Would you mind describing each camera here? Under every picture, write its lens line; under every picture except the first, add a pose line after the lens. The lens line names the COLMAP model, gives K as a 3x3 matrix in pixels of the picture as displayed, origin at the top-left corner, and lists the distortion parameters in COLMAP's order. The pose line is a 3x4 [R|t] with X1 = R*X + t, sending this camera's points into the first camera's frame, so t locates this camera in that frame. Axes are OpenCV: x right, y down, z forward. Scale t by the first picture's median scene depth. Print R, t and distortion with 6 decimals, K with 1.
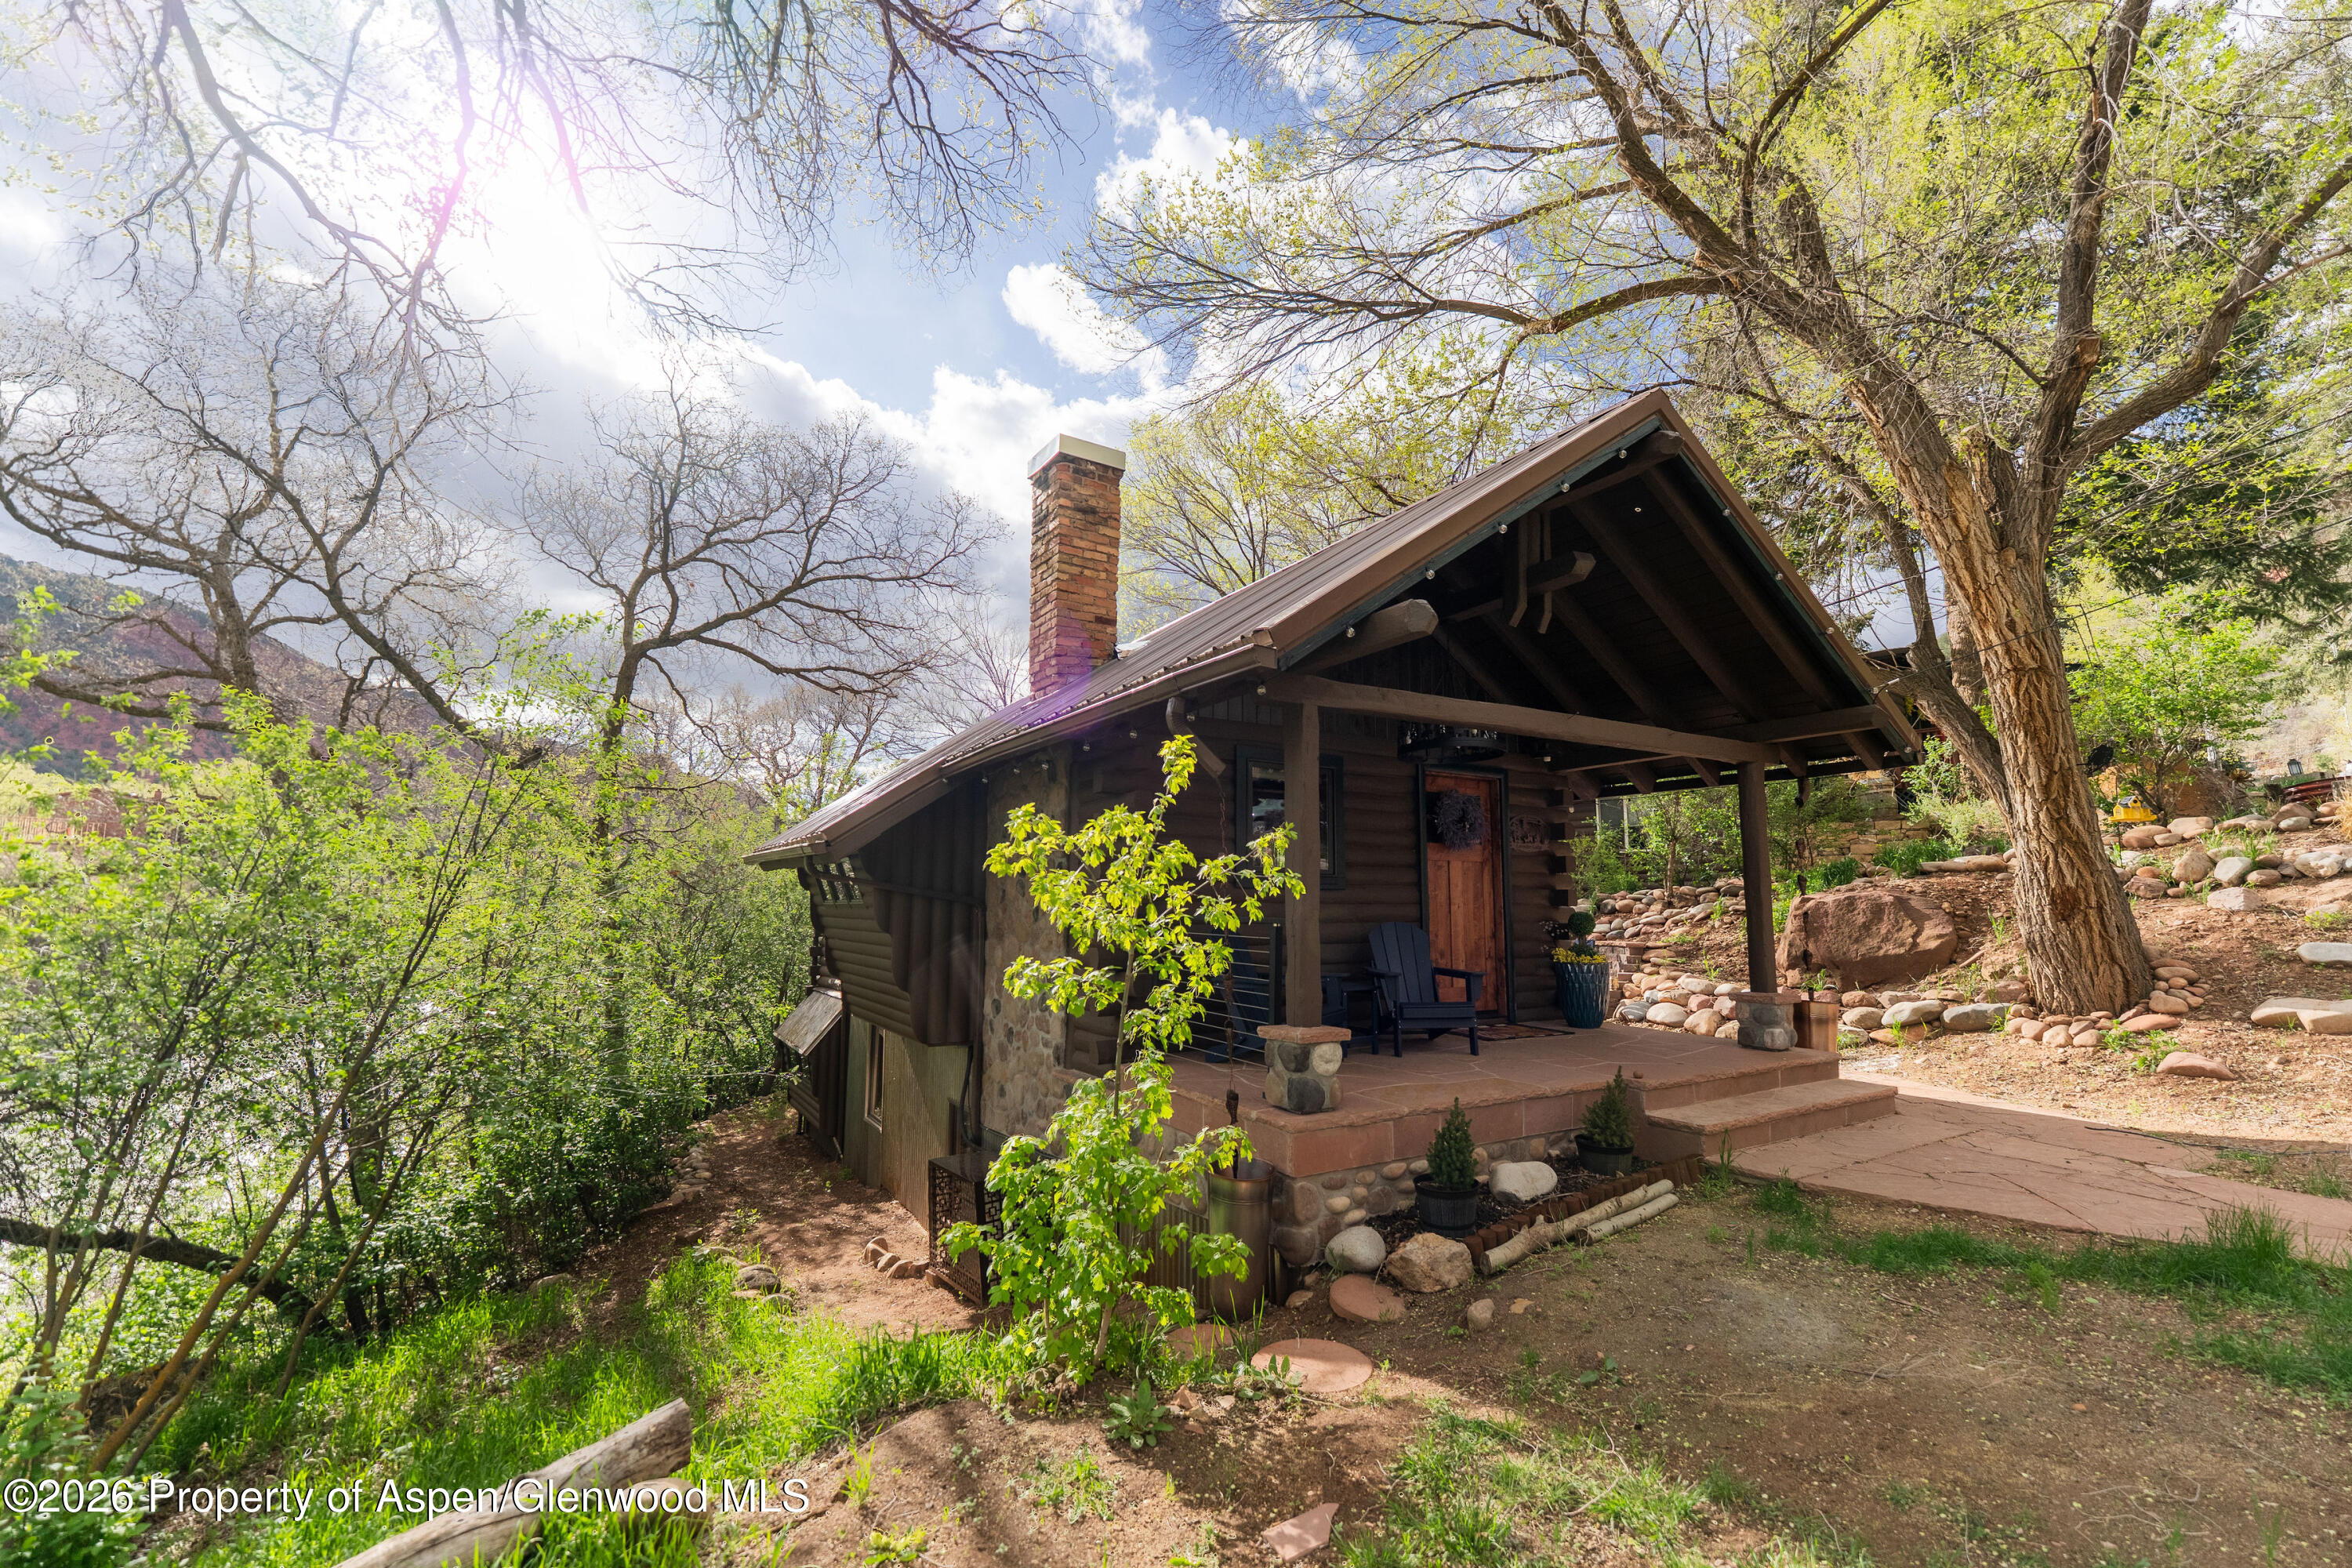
lens RADIAL K [[988.2, 0, 1165.5], [0, 988.2, 778.4], [0, 0, 1]] dist [-0.003681, -0.000036]
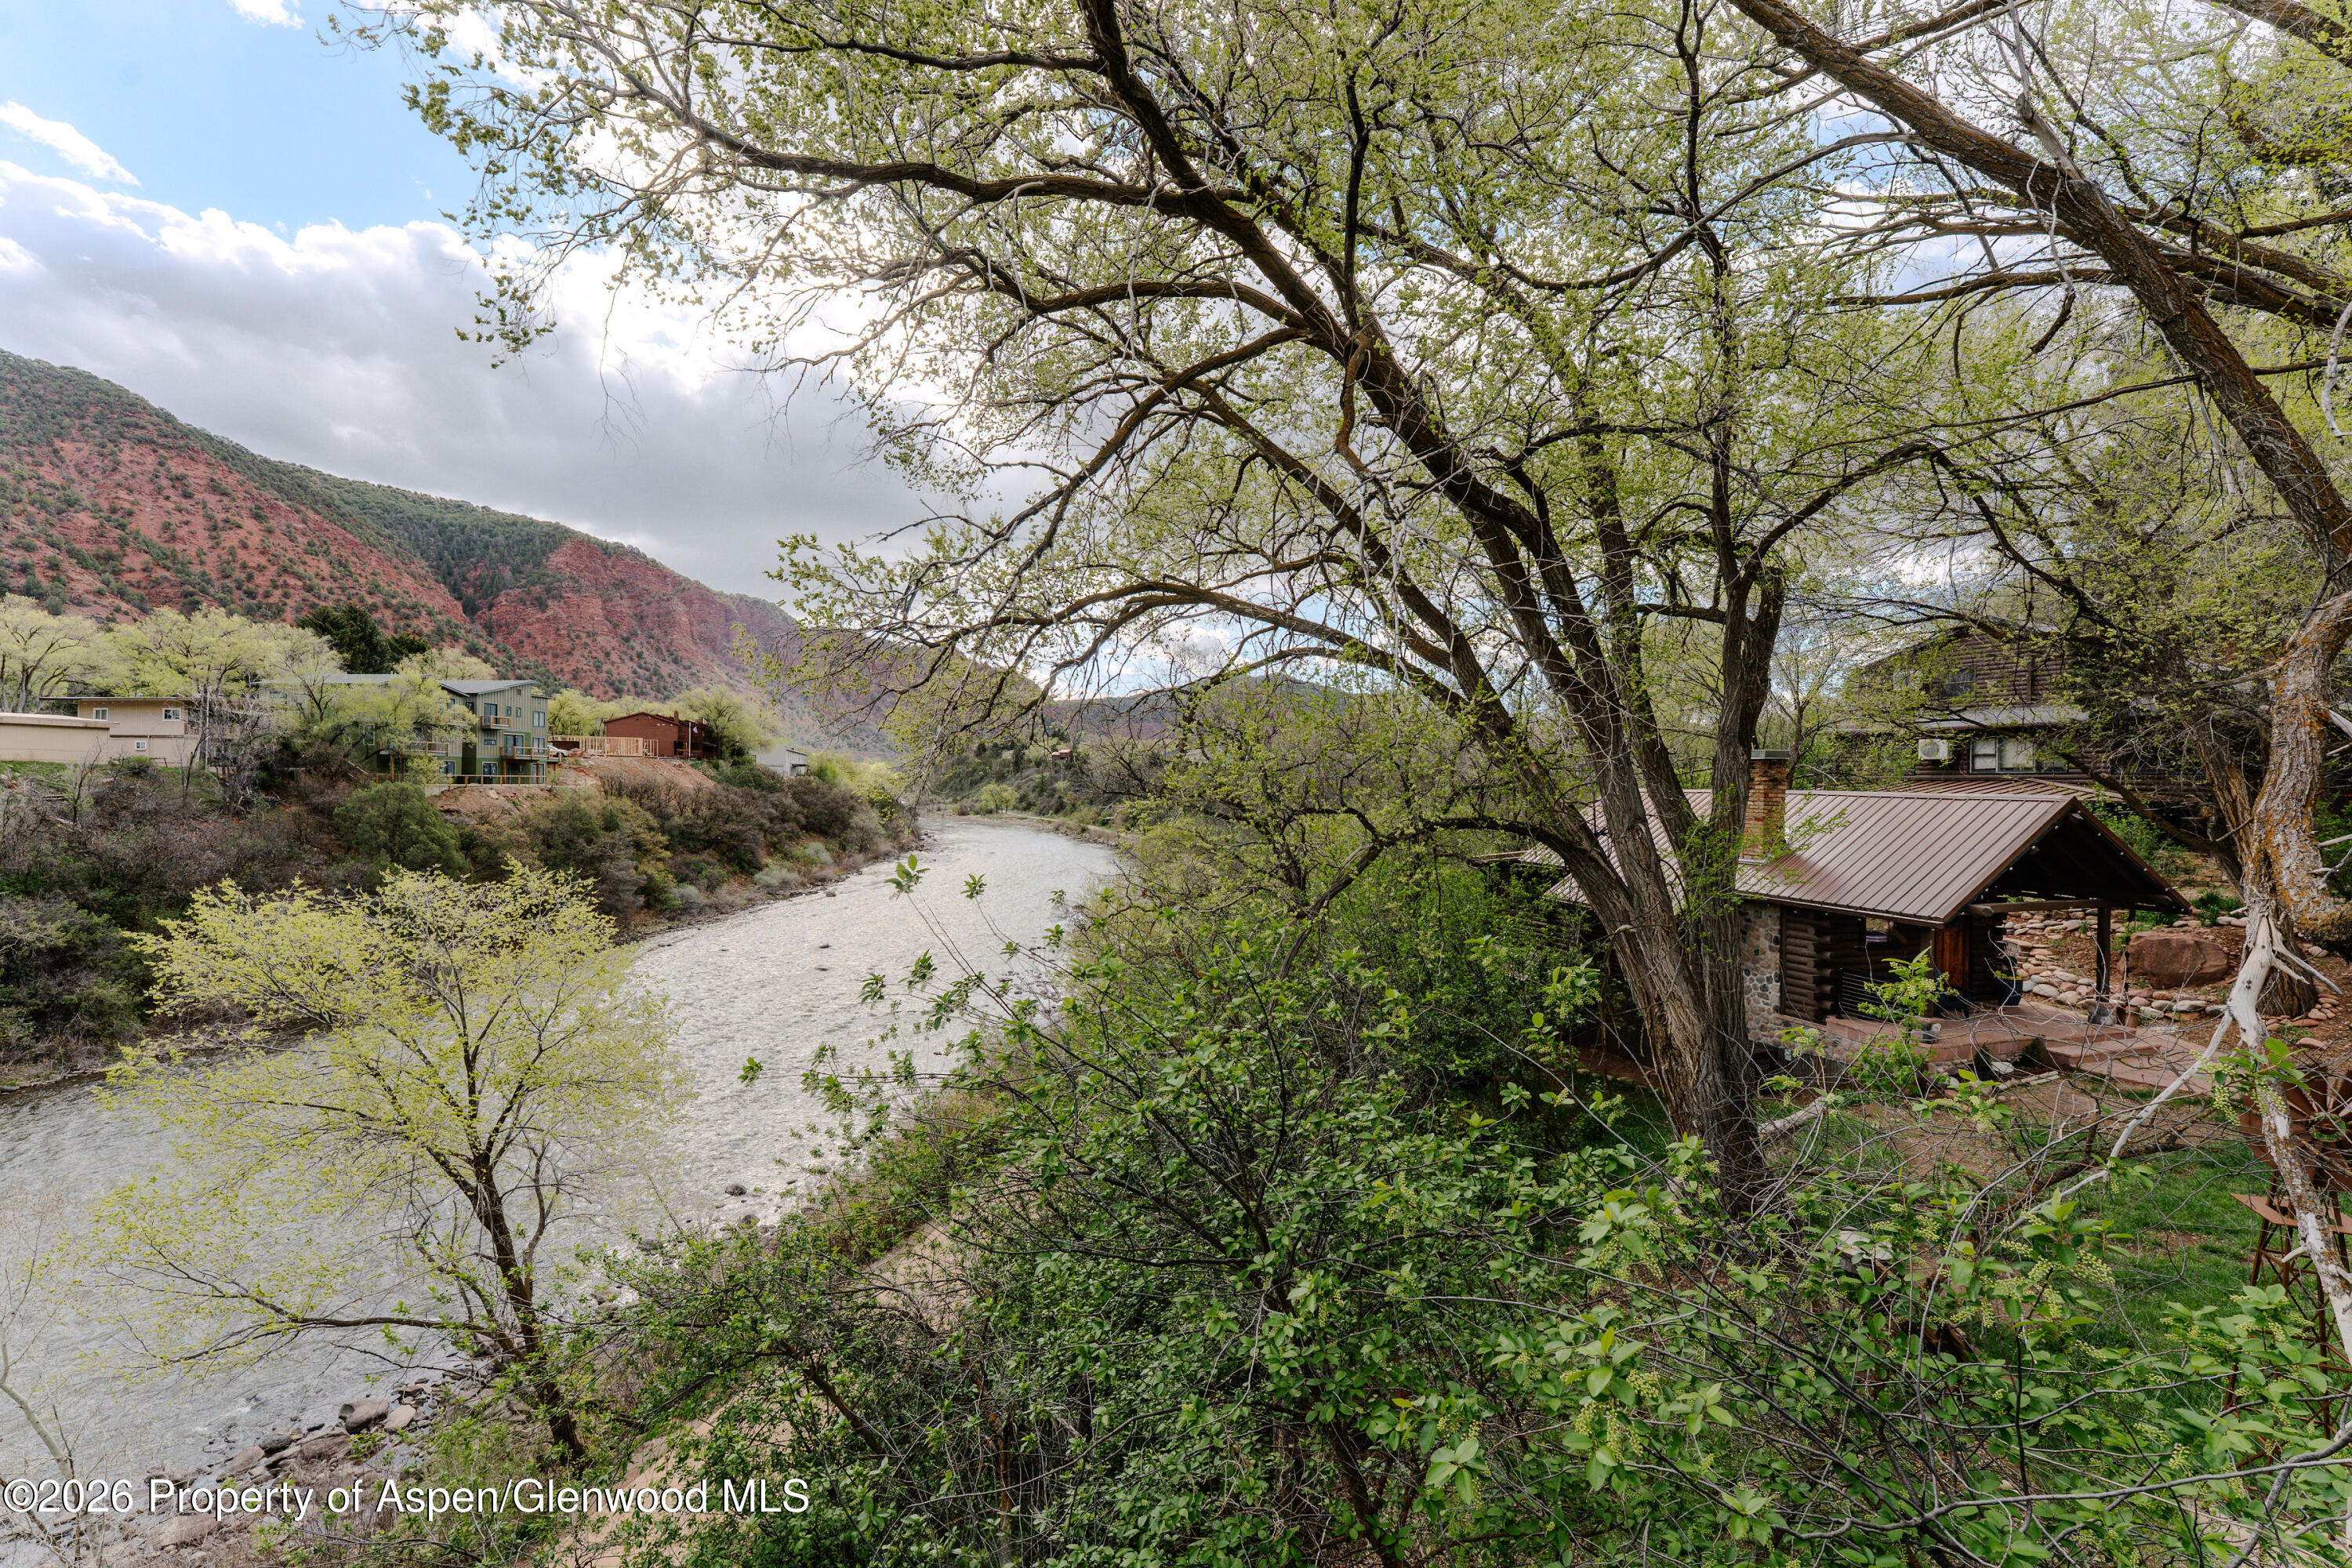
lens RADIAL K [[962.1, 0, 1180.1], [0, 962.1, 784.8], [0, 0, 1]] dist [-0.001521, -0.000036]
pose [[0.969222, 0.001161, -0.246184, -0.860603], [0.030860, 0.991529, 0.126169, -0.577540], [0.244245, -0.129883, 0.960976, -1.492781]]
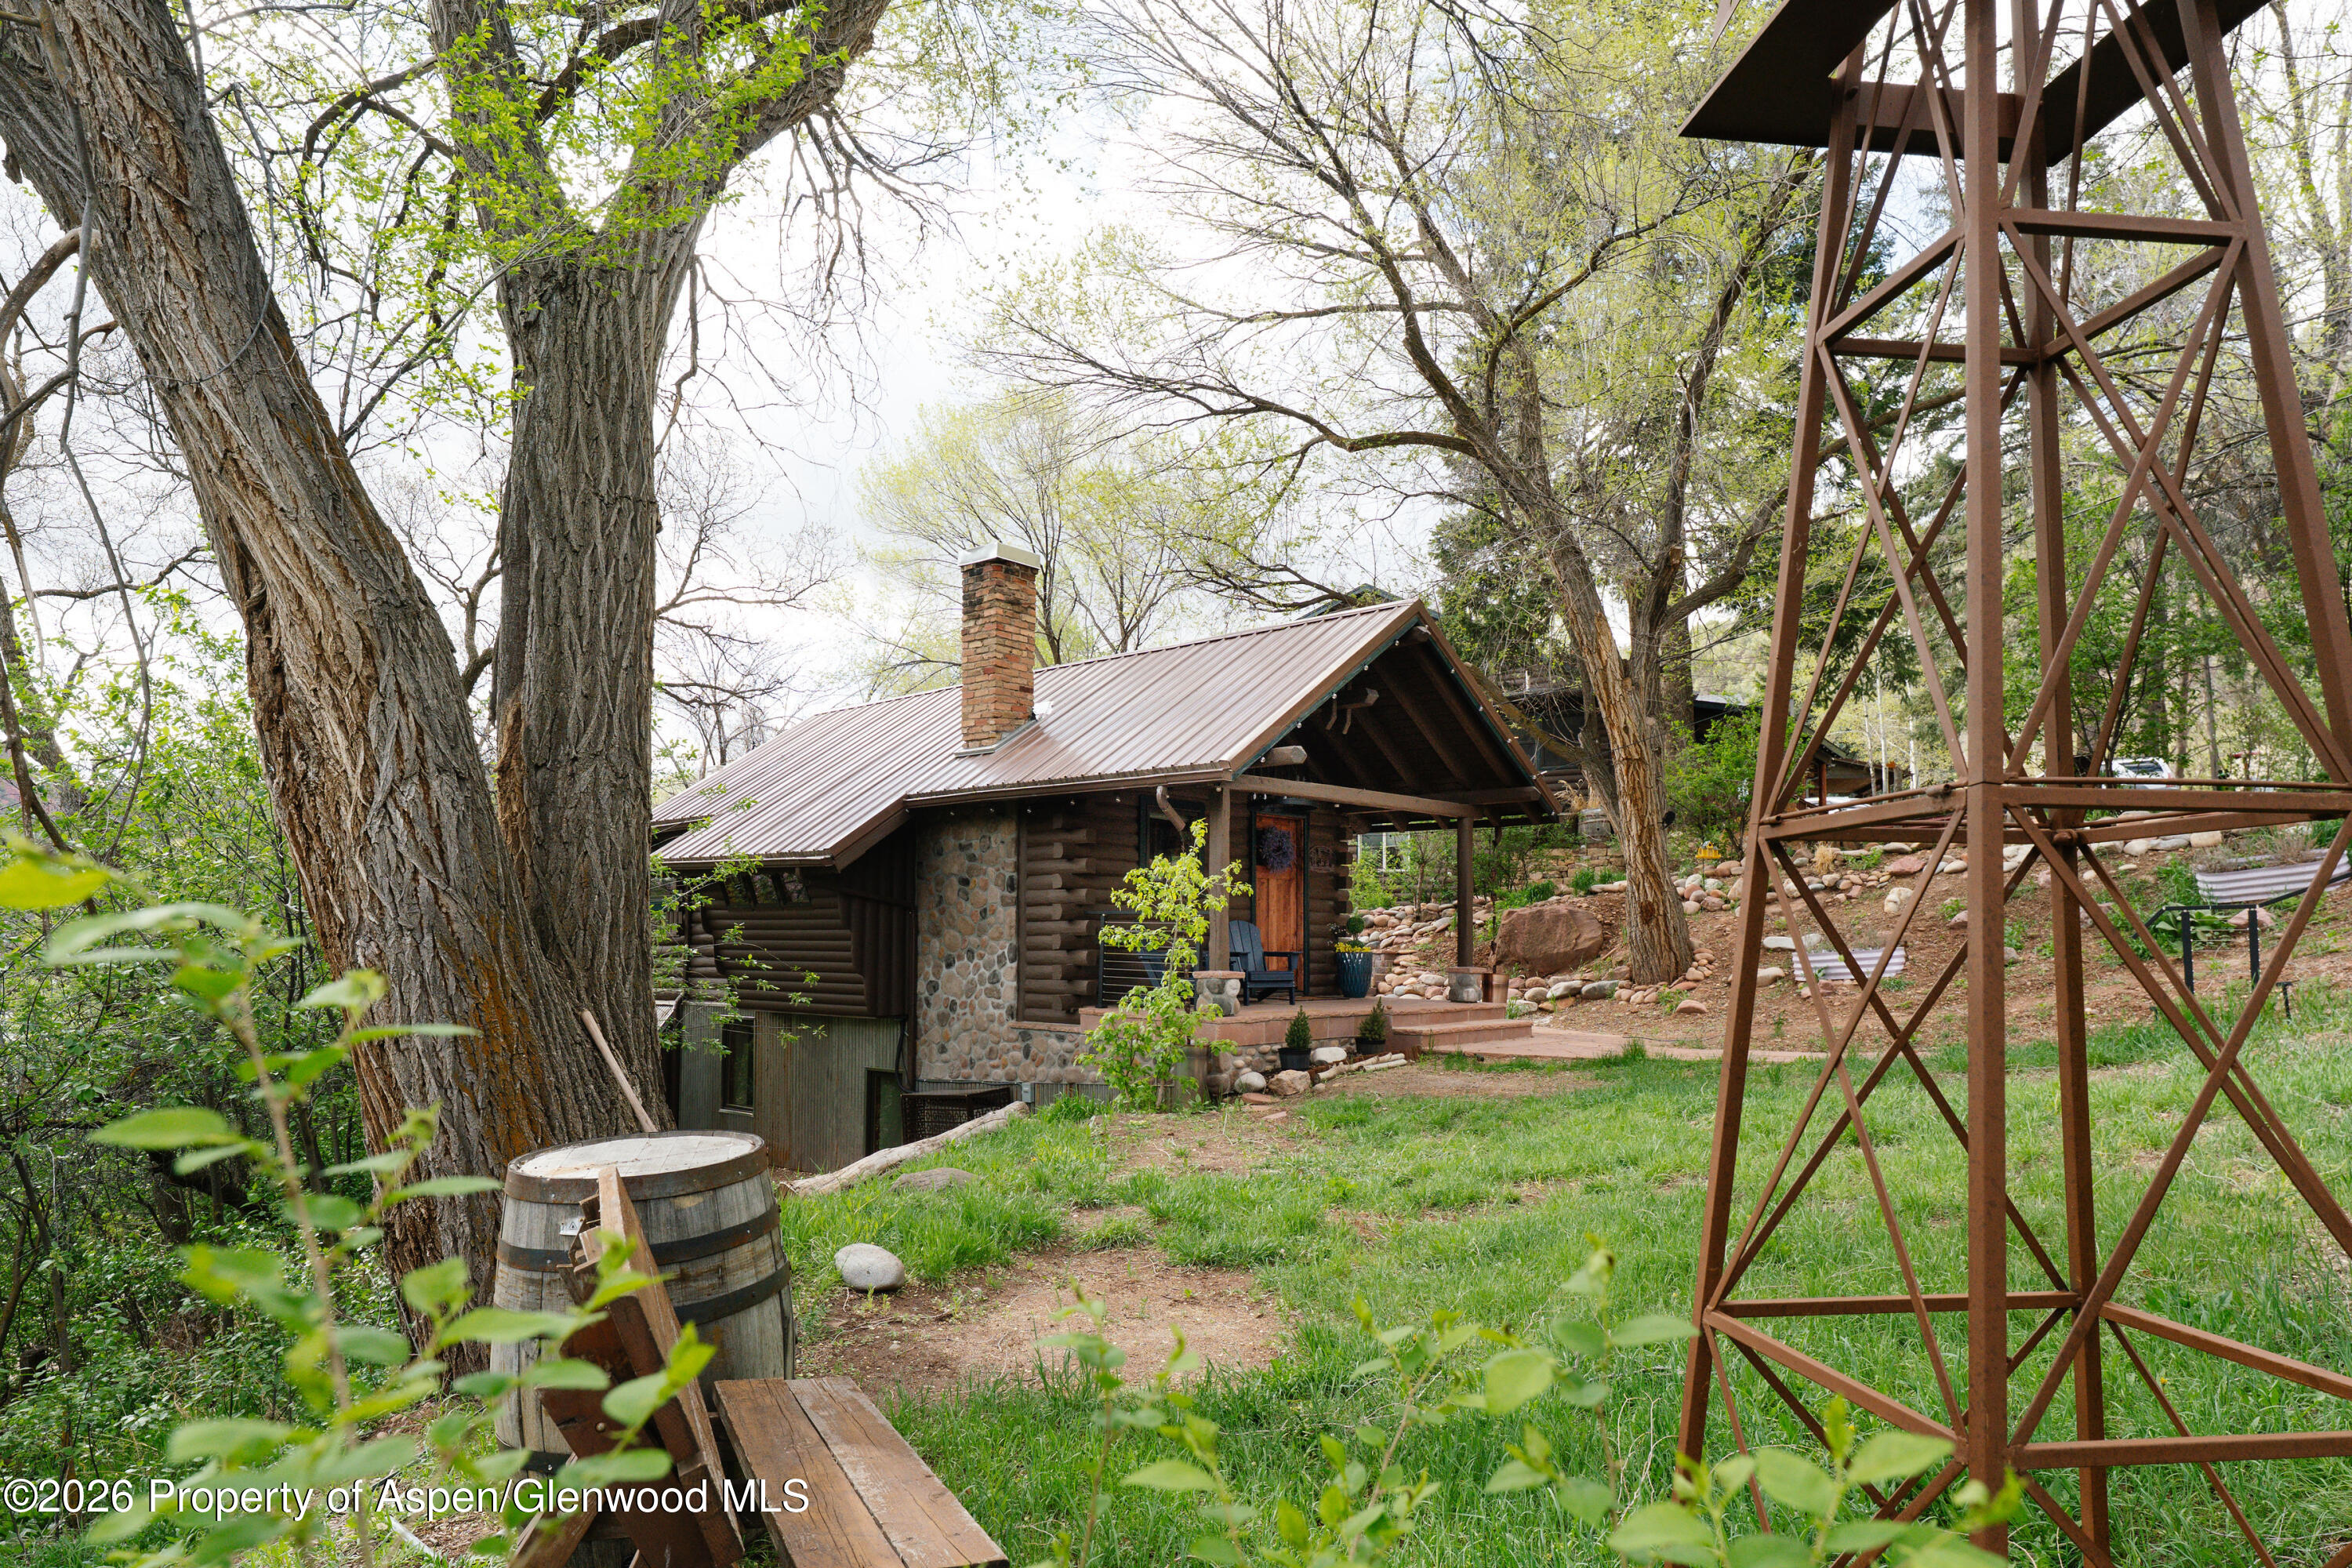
lens RADIAL K [[1429.6, 0, 1178.4], [0, 1429.6, 789.9], [0, 0, 1]] dist [-0.002176, -0.000280]
pose [[0.956211, 0.033337, 0.290774, -0.407643], [-0.040779, 0.998977, 0.019570, -0.072015], [-0.289824, -0.030571, 0.956592, -0.845481]]
